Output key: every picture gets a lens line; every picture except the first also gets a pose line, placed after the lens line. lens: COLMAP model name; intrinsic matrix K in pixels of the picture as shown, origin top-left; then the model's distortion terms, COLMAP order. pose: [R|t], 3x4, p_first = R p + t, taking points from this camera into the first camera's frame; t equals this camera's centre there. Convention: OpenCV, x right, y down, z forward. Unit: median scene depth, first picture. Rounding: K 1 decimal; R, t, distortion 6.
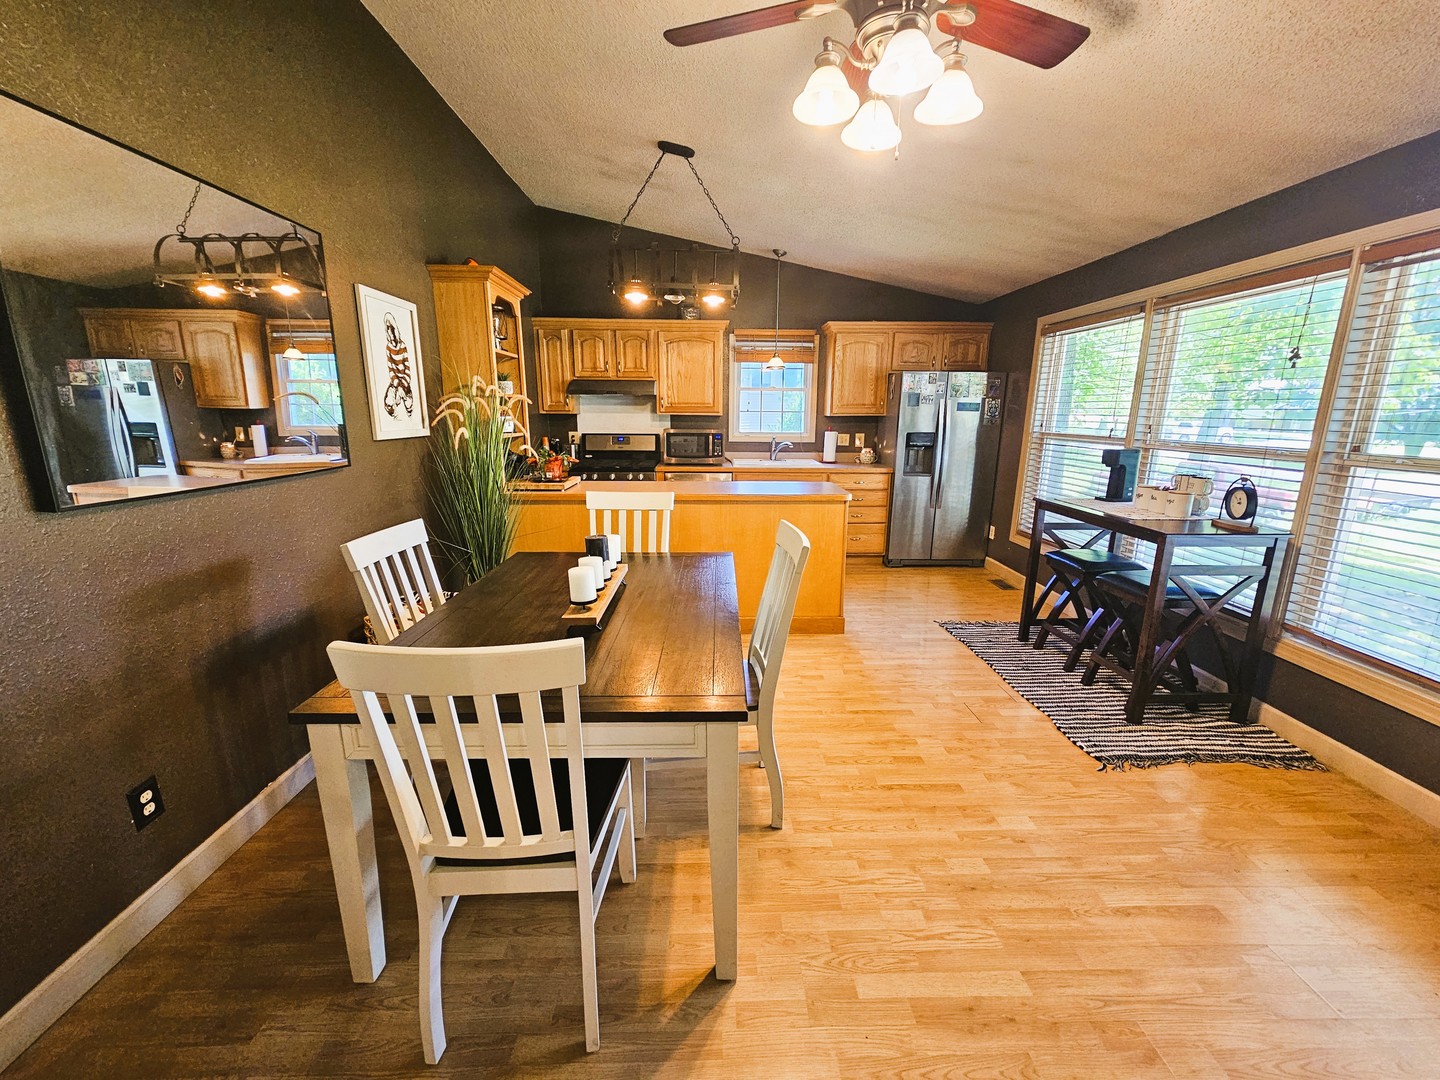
lens RADIAL K [[585.3, 0, 725.5], [0, 585.3, 542.7], [0, 0, 1]] dist [-0.001310, -0.000101]
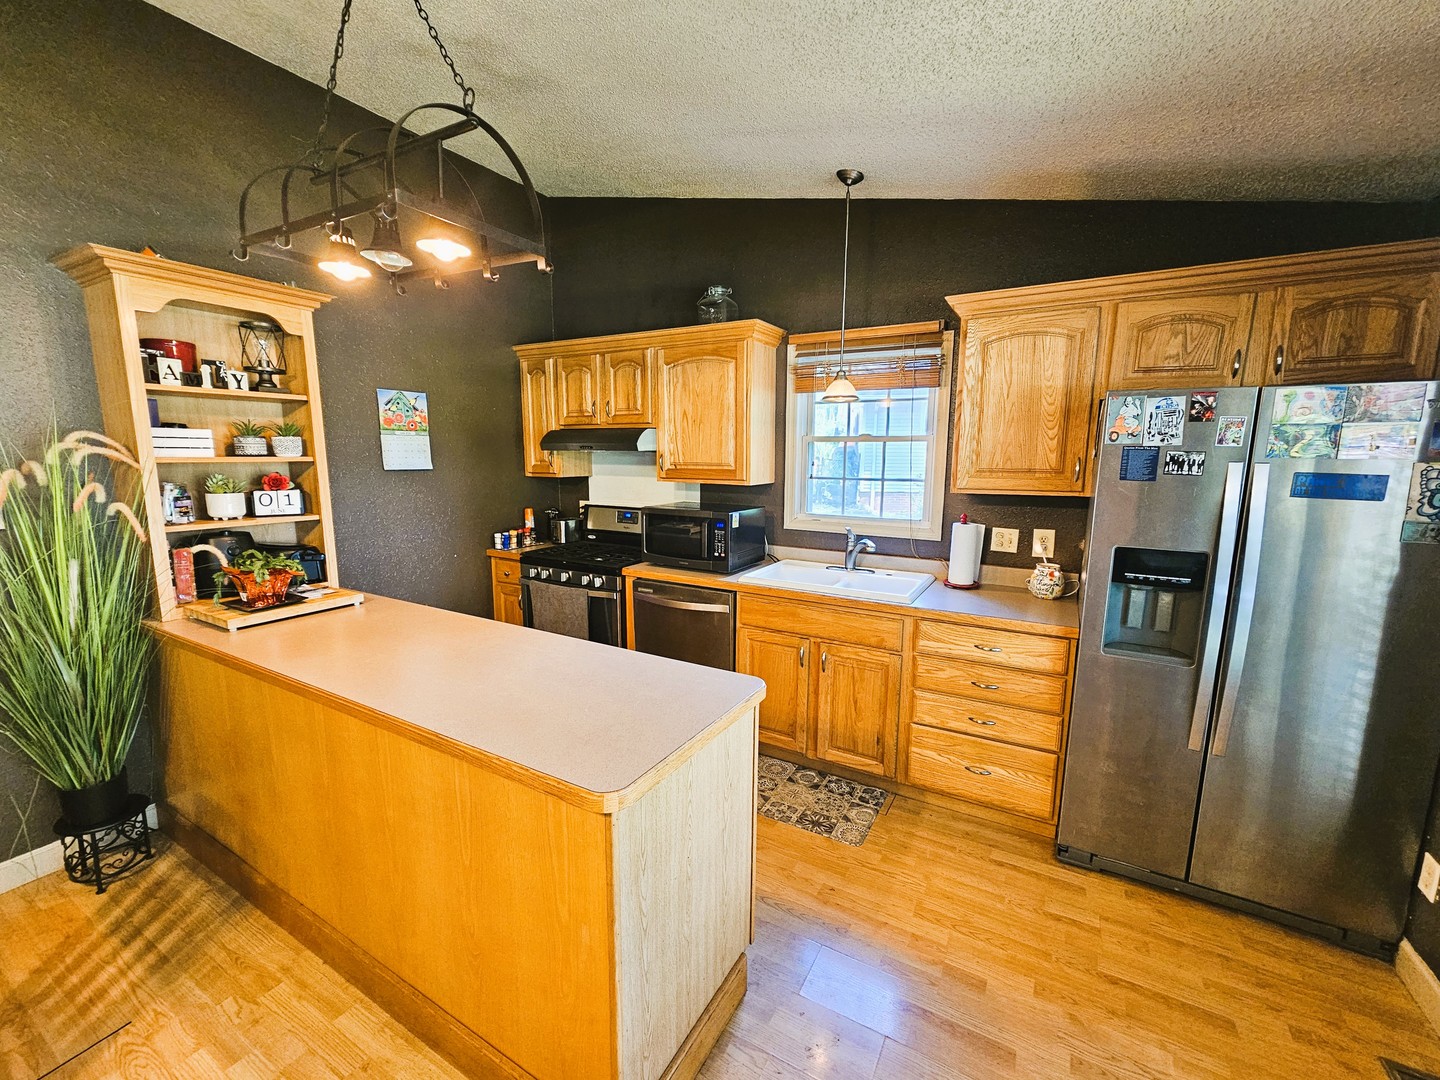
lens RADIAL K [[585.3, 0, 725.2], [0, 585.3, 543.5], [0, 0, 1]] dist [-0.001310, -0.000101]
pose [[0.862267, 0.077166, -0.500541, 0.263617], [-0.111953, 0.992917, -0.039785, -0.137382], [0.493926, 0.090342, 0.864798, 0.504862]]
